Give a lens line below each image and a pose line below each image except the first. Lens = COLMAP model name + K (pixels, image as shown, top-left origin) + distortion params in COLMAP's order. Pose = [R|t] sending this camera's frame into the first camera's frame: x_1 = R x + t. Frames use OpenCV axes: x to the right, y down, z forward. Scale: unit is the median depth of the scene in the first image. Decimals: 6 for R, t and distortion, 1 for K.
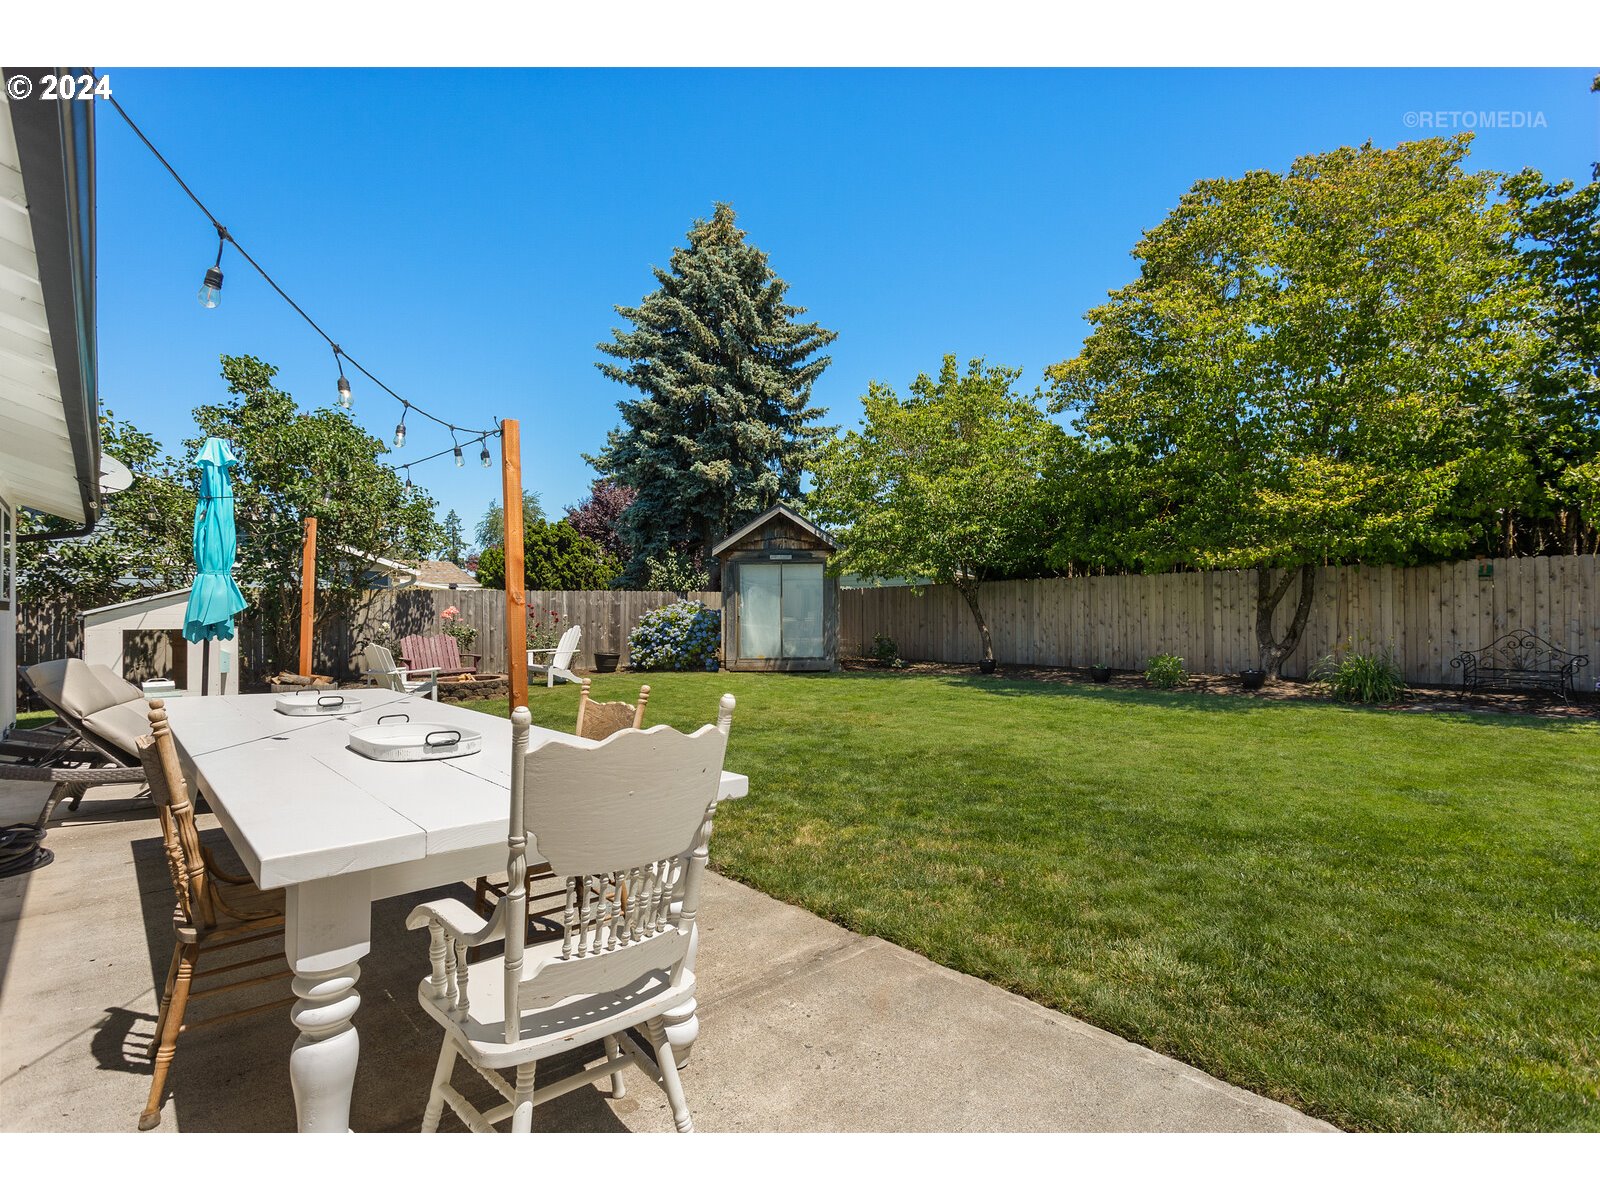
lens RADIAL K [[773.3, 0, 800.0], [0, 773.3, 600.0], [0, 0, 1]] dist [0.000764, 0.000759]
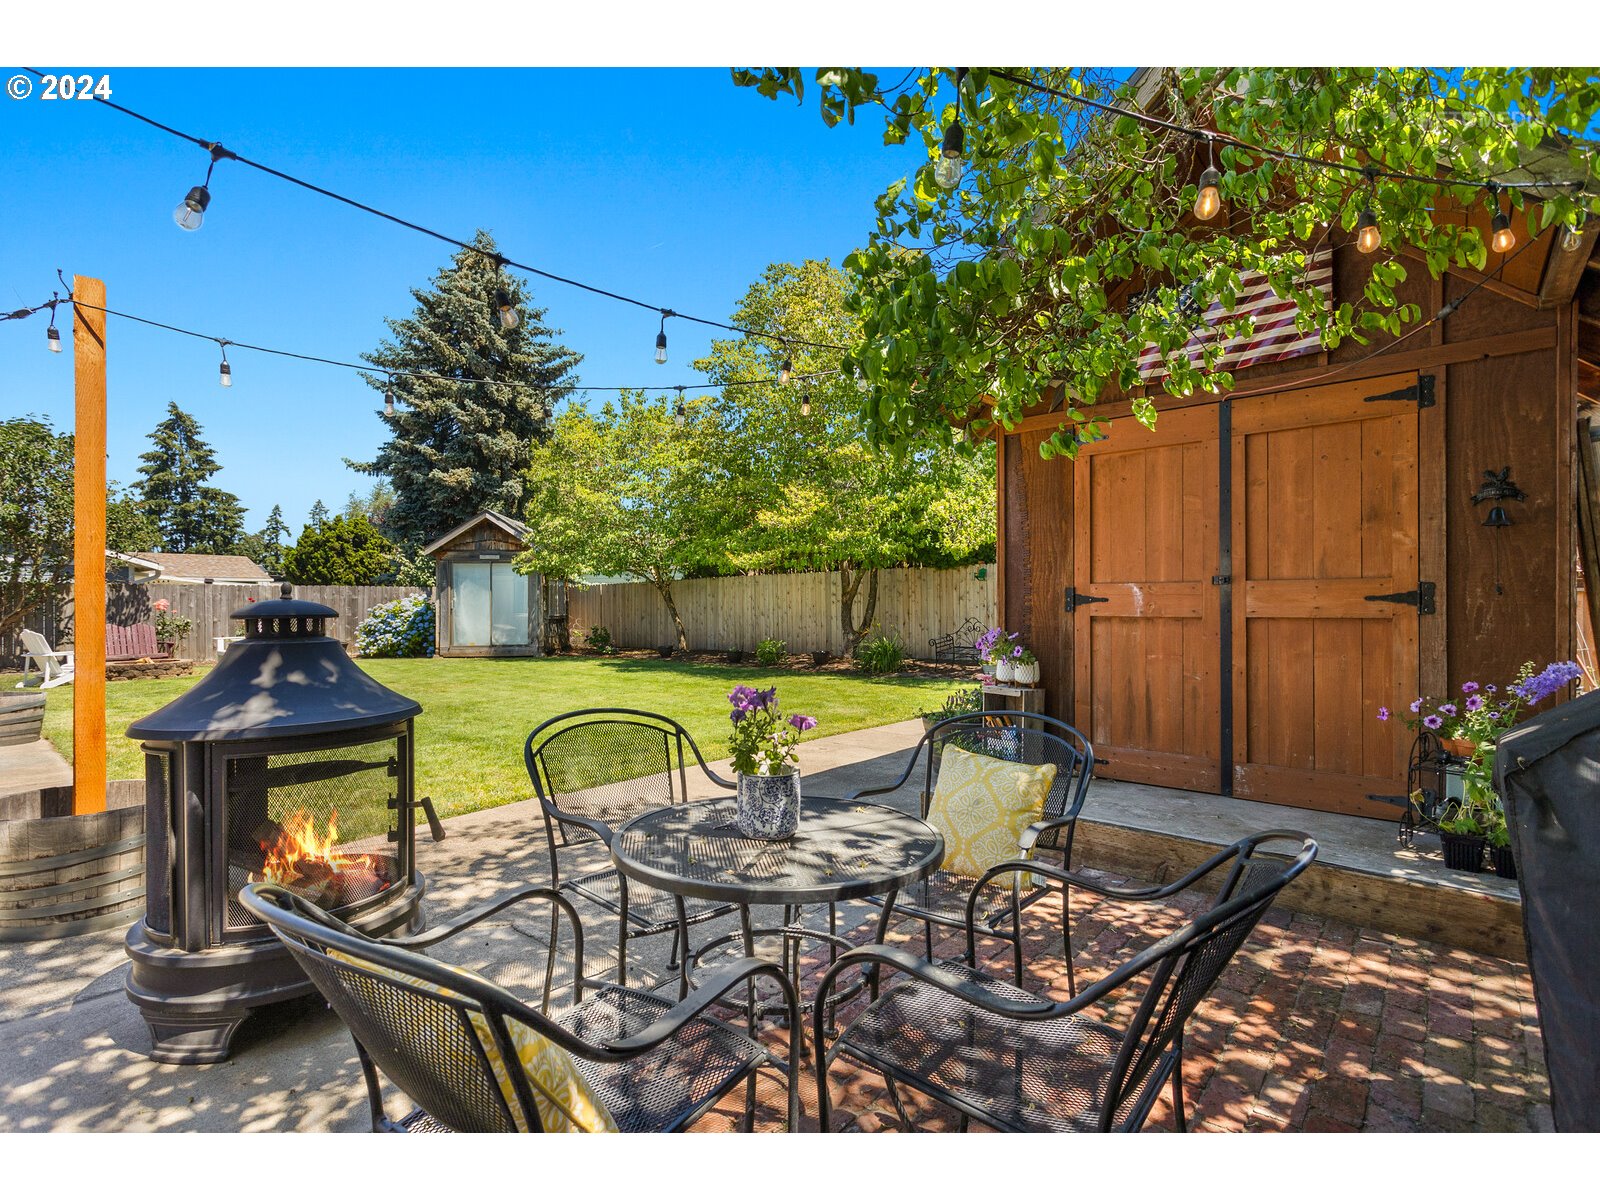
lens RADIAL K [[773.3, 0, 800.0], [0, 773.3, 600.0], [0, 0, 1]] dist [0.000764, 0.000759]
pose [[0.992252, 0.002096, 0.124224, 0.247748], [-0.002632, 0.999988, 0.004146, 0.001858], [-0.124214, -0.004441, 0.992246, -0.163144]]
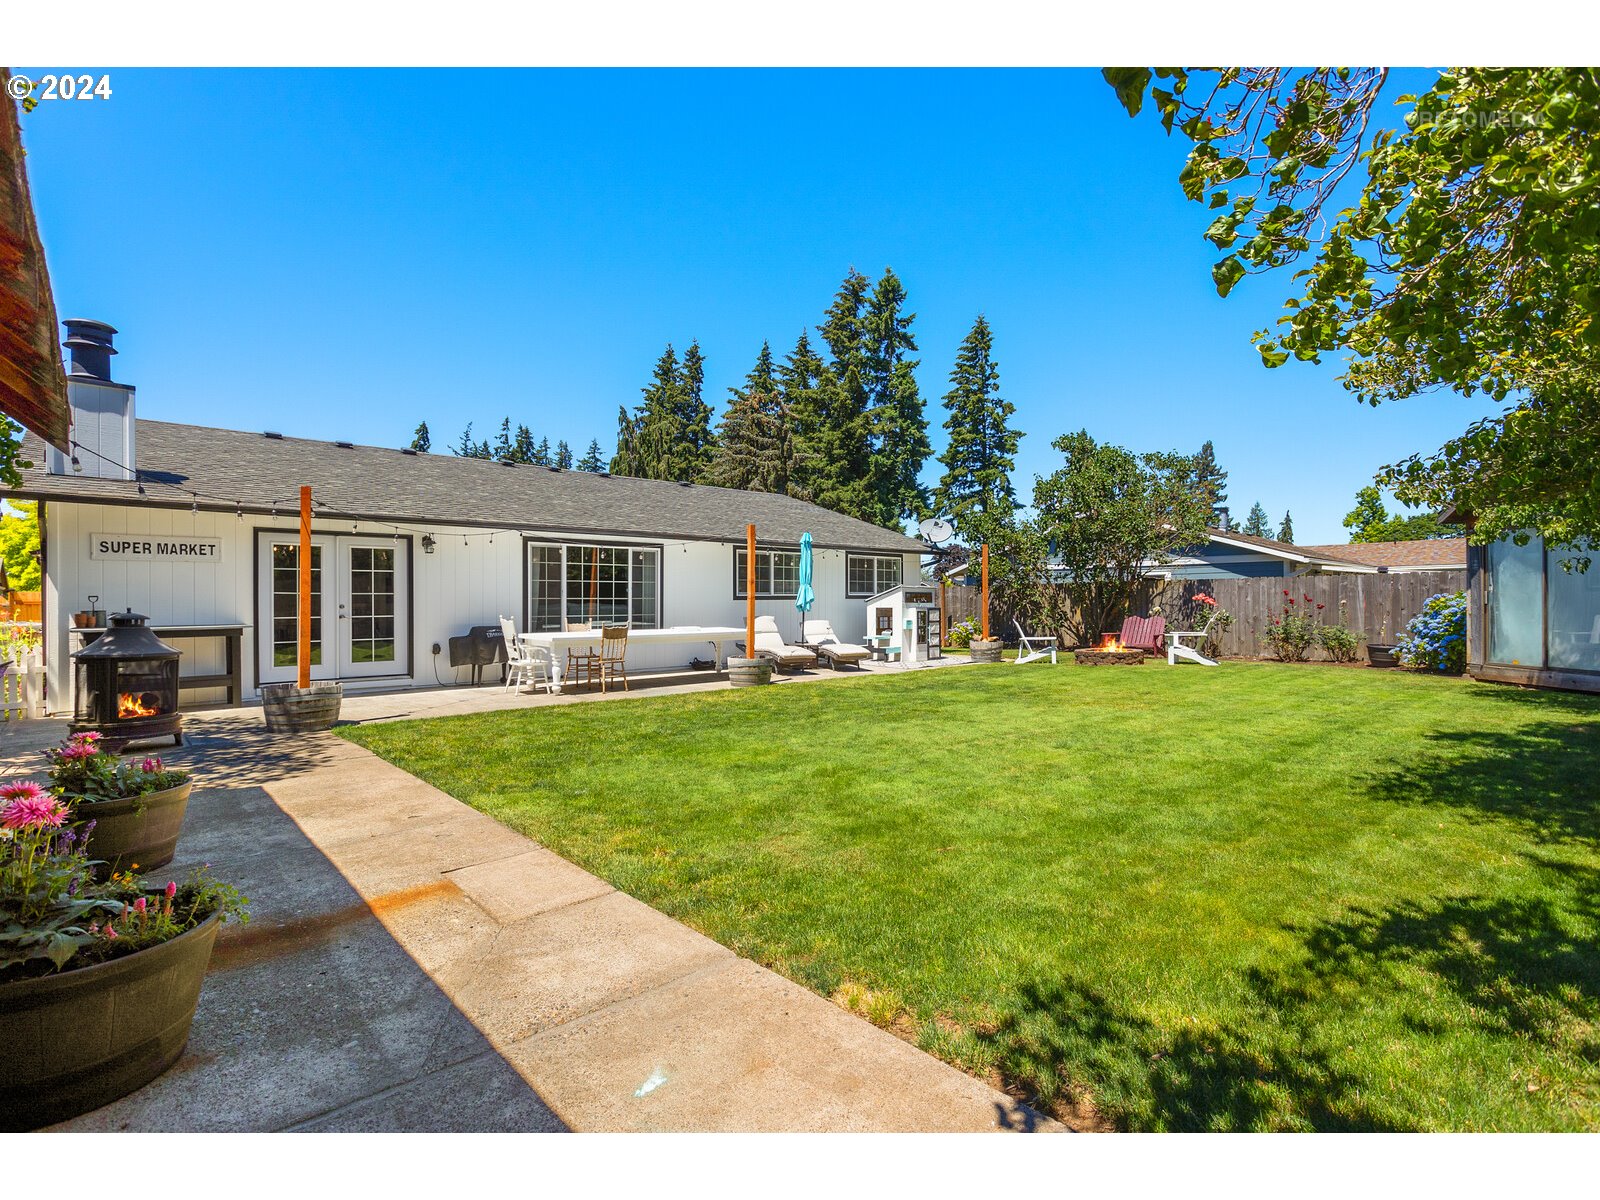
lens RADIAL K [[773.3, 0, 800.0], [0, 773.3, 600.0], [0, 0, 1]] dist [0.000764, 0.000759]
pose [[0.006161, 0.000873, -0.999981, 0.545044], [0.018424, 0.999830, 0.000986, 0.005003], [0.999811, -0.018430, 0.006144, 0.316909]]
